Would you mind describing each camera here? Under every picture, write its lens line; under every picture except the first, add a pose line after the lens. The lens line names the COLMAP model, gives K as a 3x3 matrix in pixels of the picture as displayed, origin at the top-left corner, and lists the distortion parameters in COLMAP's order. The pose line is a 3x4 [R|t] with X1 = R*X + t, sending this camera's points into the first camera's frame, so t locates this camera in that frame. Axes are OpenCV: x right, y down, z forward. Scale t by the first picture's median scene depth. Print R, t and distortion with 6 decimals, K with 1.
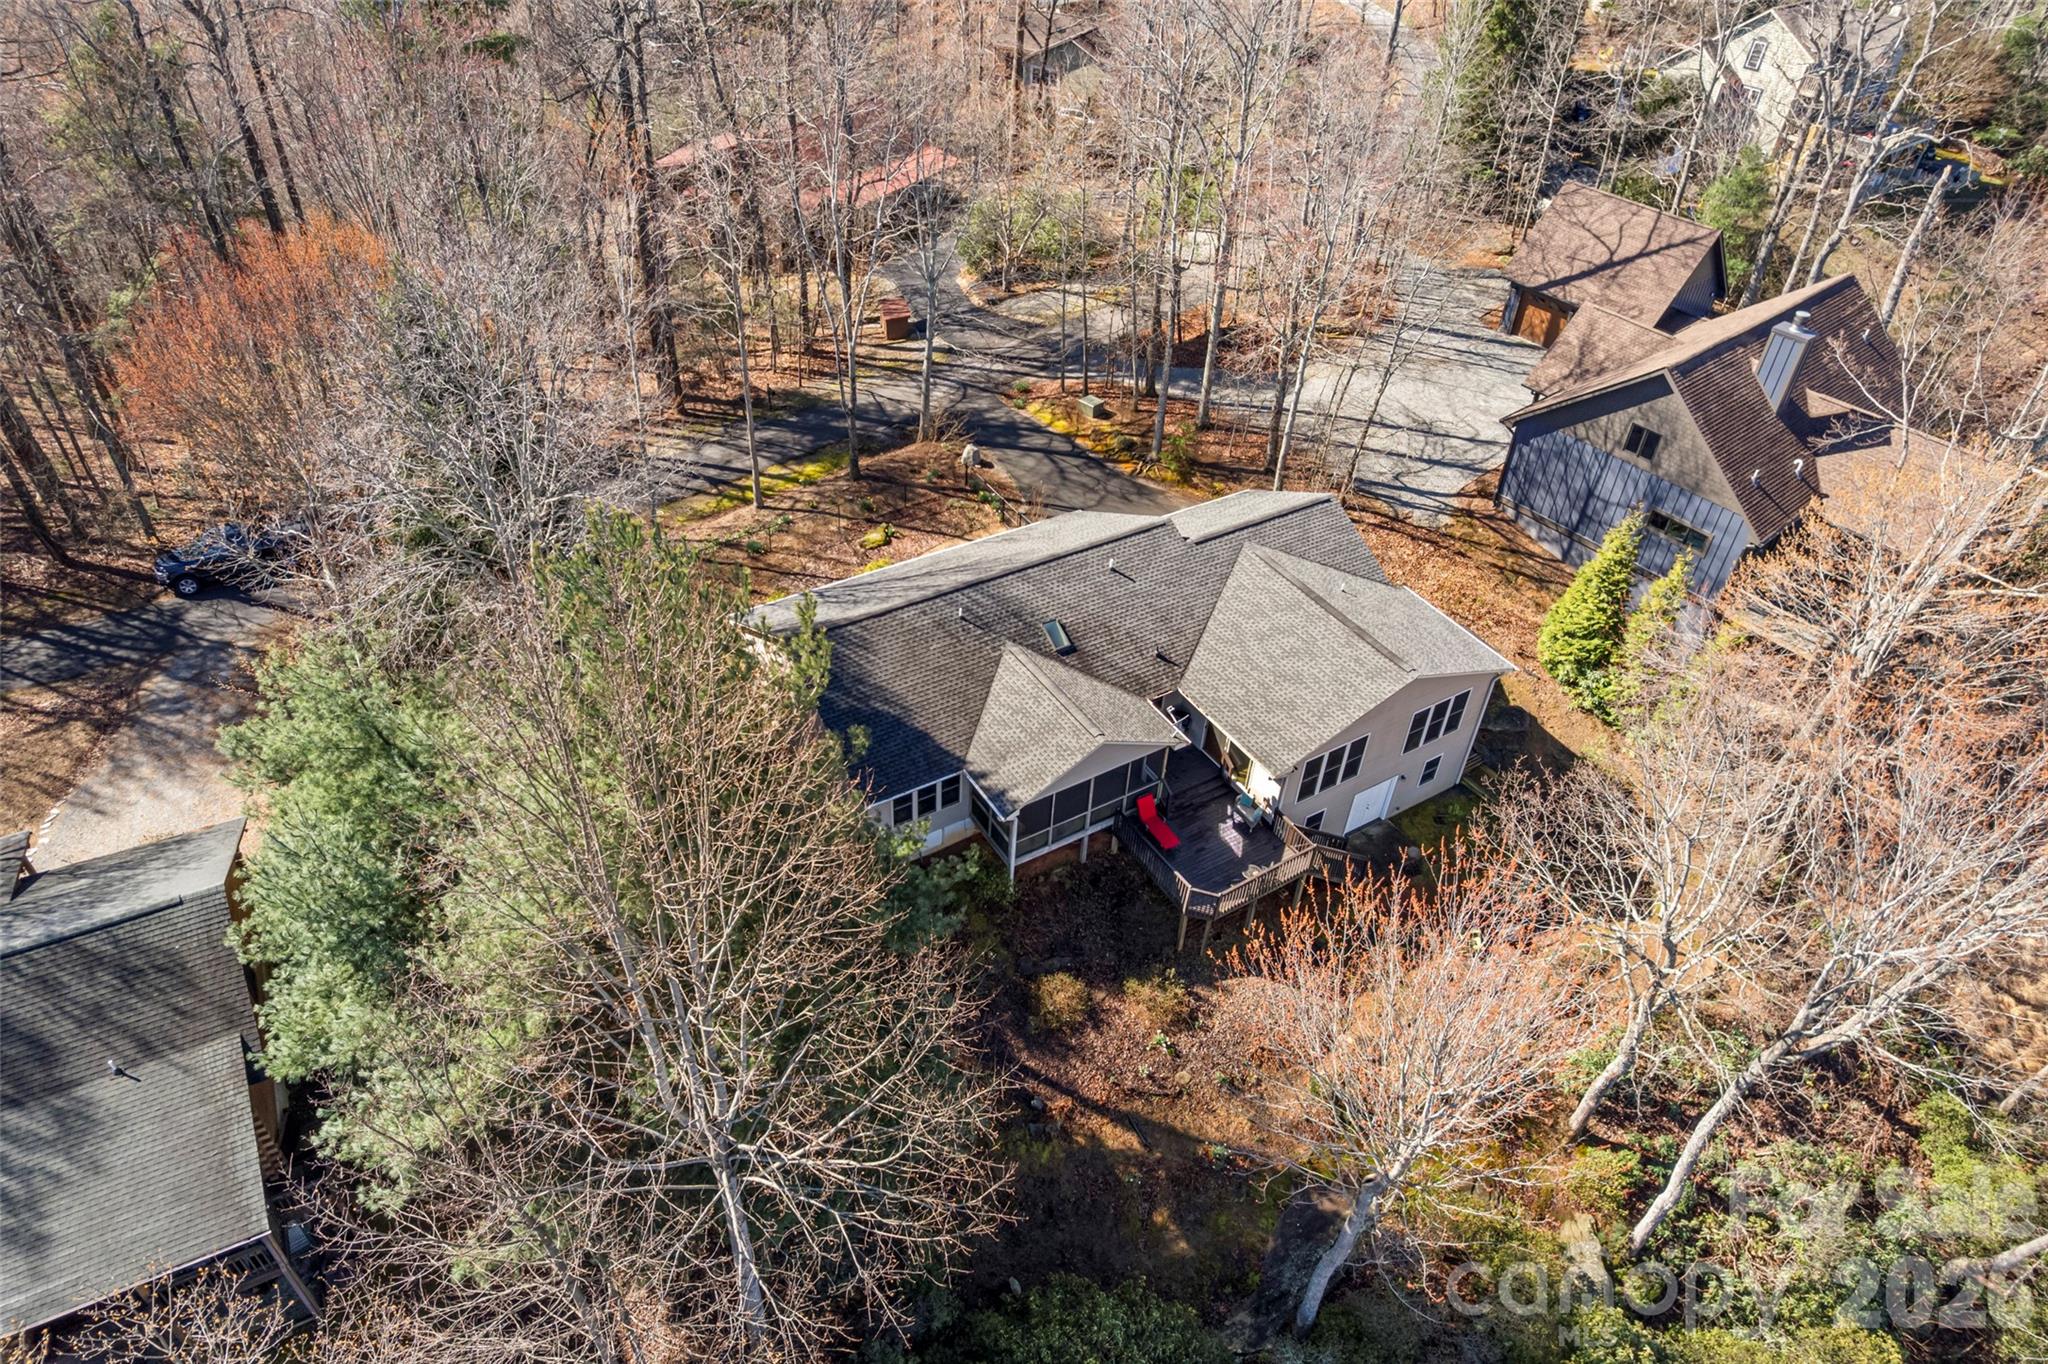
lens RADIAL K [[1249.8, 0, 1024.0], [0, 1249.8, 682.0], [0, 0, 1]] dist [0.001958, -0.089225]
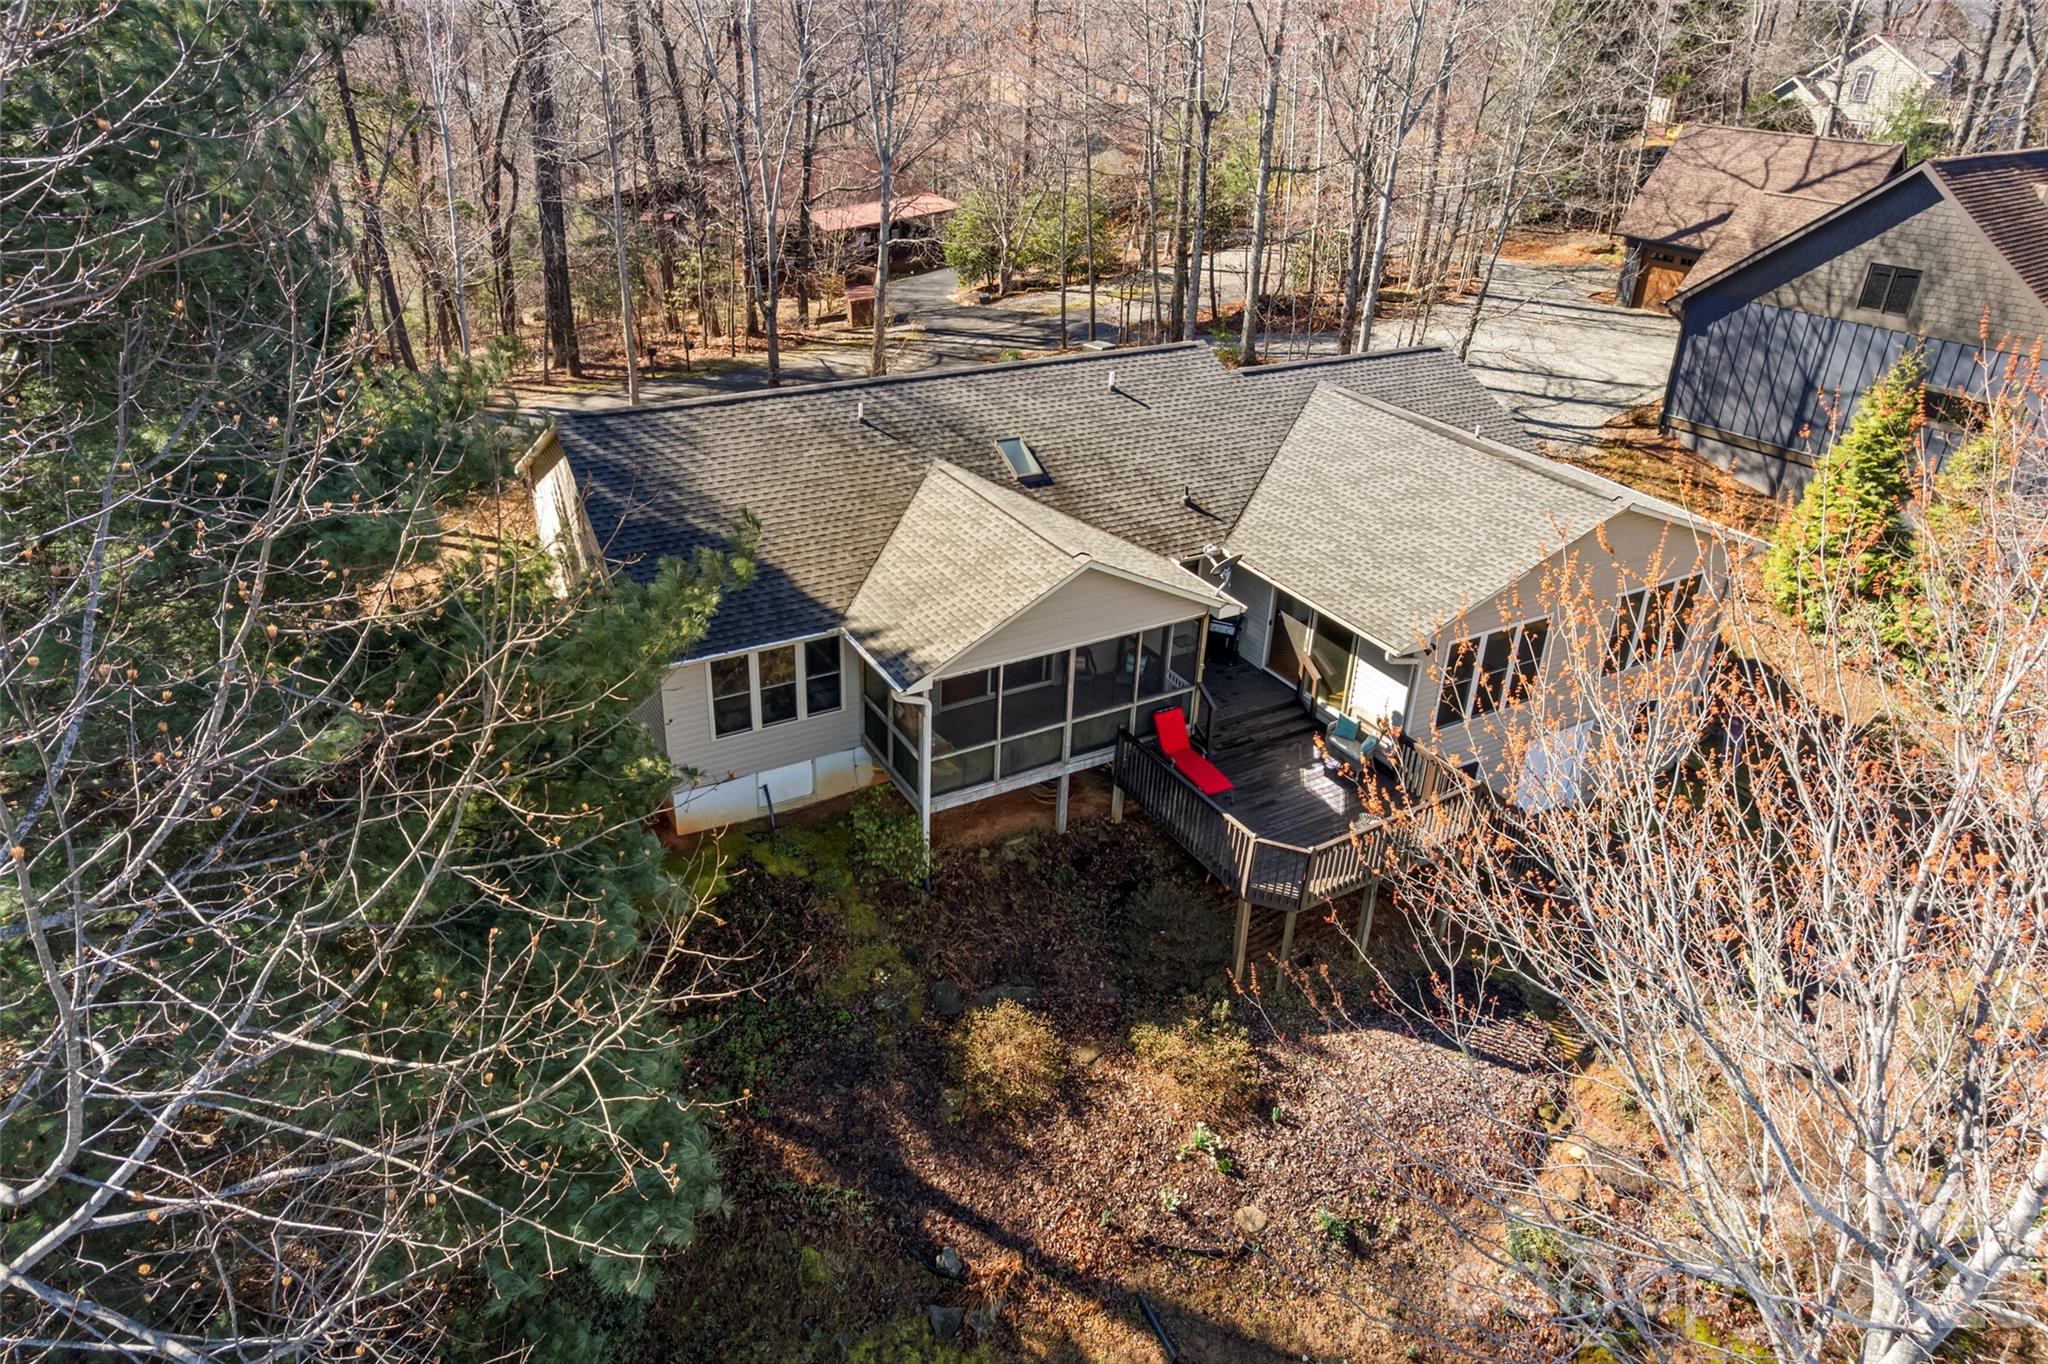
lens RADIAL K [[1282.9, 0, 1029.6], [0, 1282.9, 634.8], [0, 0, 1]] dist [-0.023316, 0.000701]
pose [[0.999707, 0.005025, -0.023674, 0.046530], [-0.010289, 0.973655, -0.227796, 0.189799], [0.021905, 0.227973, 0.973421, 0.416134]]
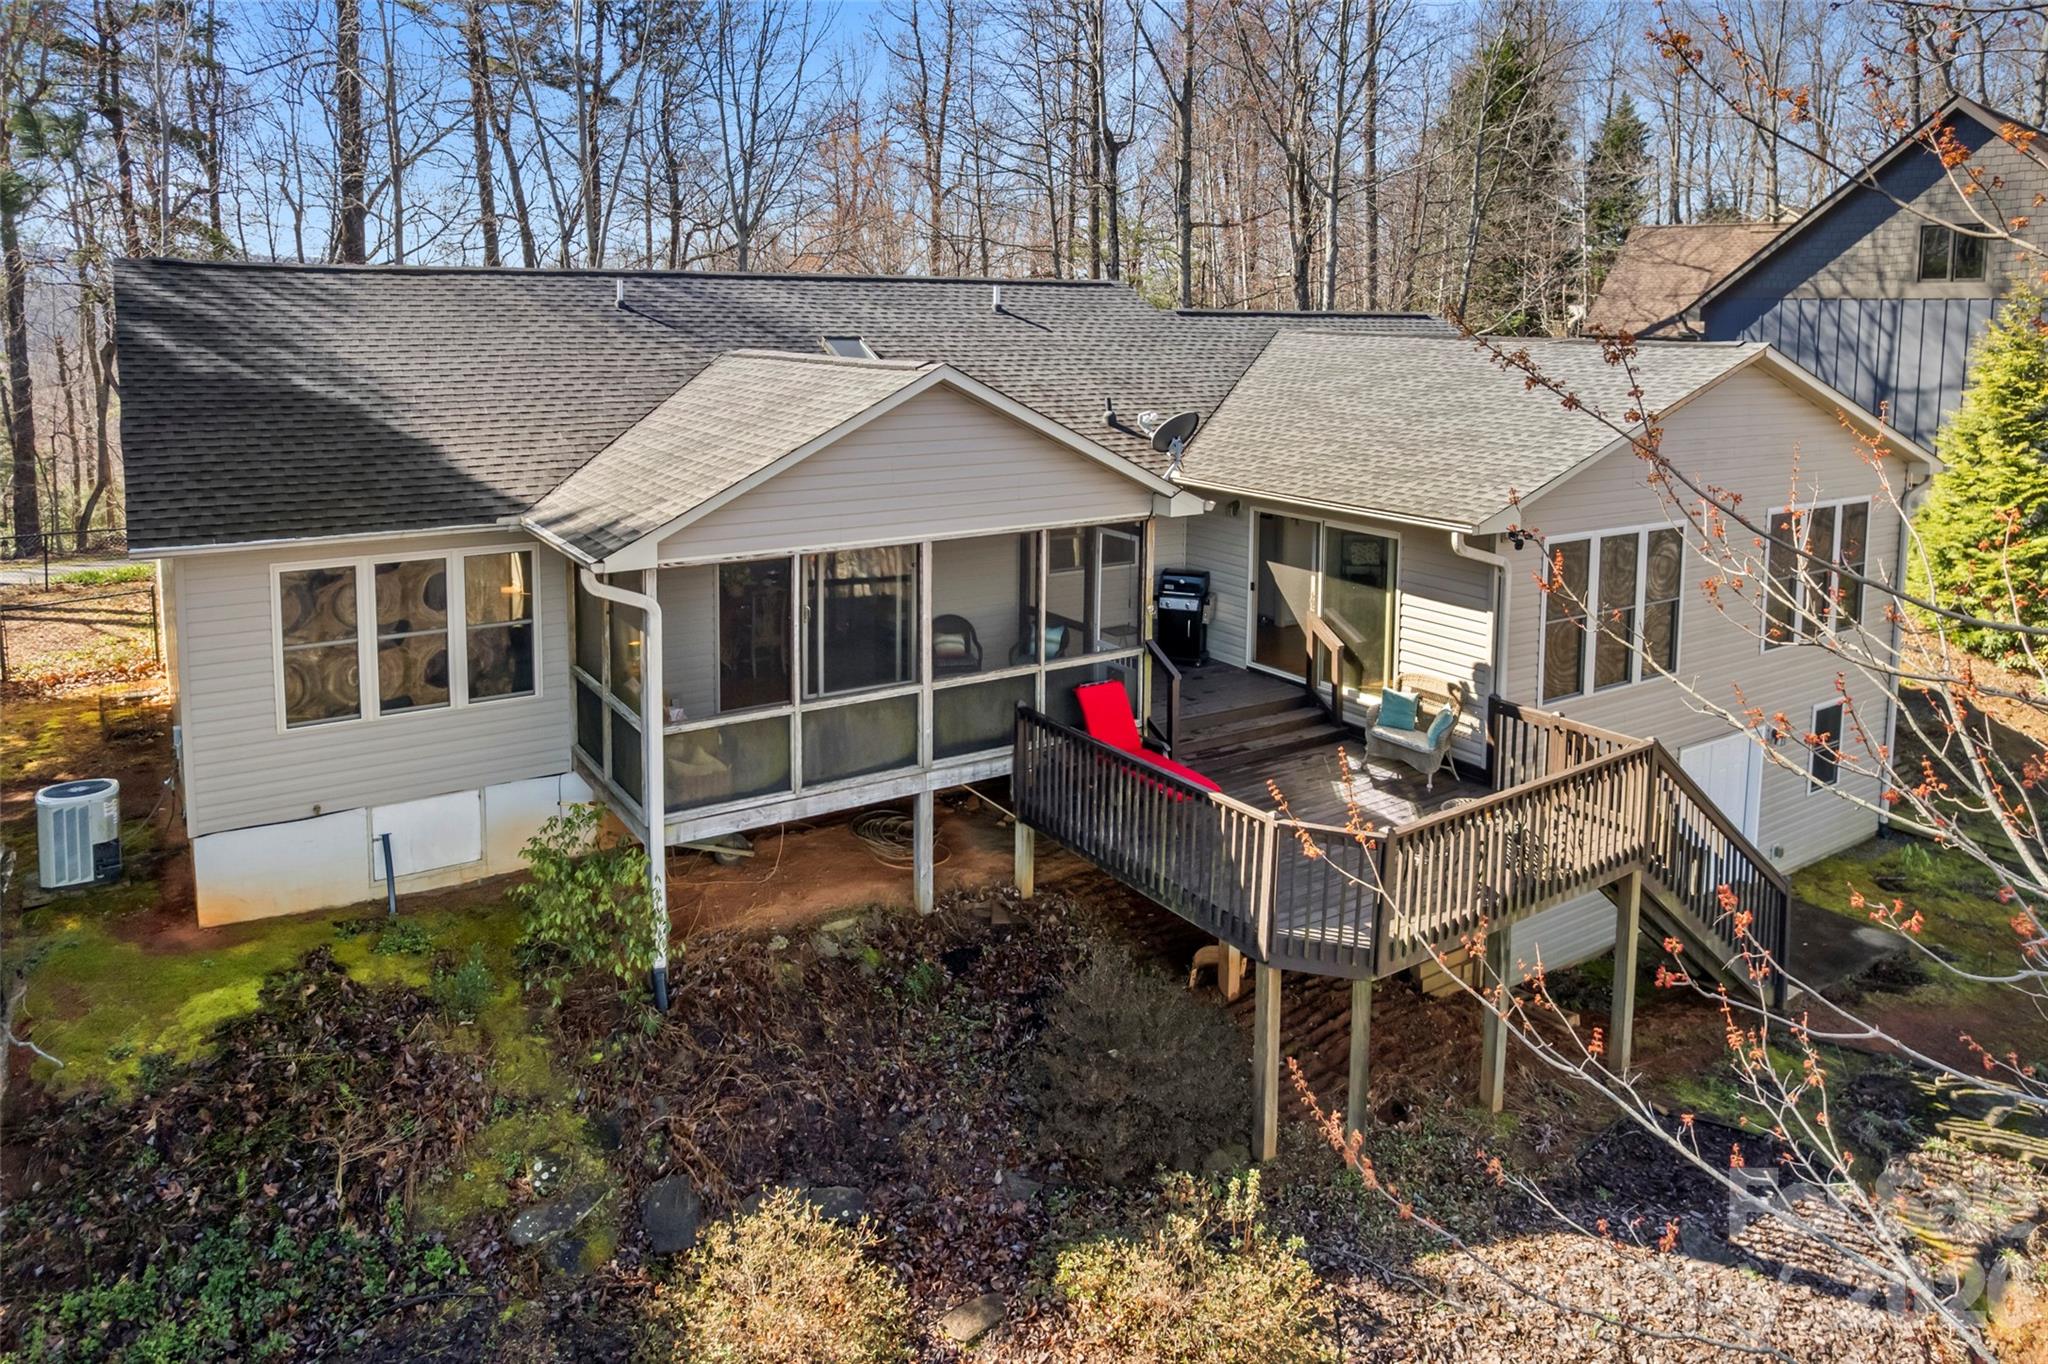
lens RADIAL K [[1352.9, 0, 1024.5], [0, 1352.9, 447.6], [0, 0, 1]] dist [-0.025853, 0.000569]
pose [[0.998928, -0.037590, 0.026998, 0.067990], [0.046265, 0.826323, -0.561294, 0.240539], [-0.001210, 0.561941, 0.827176, 0.654358]]
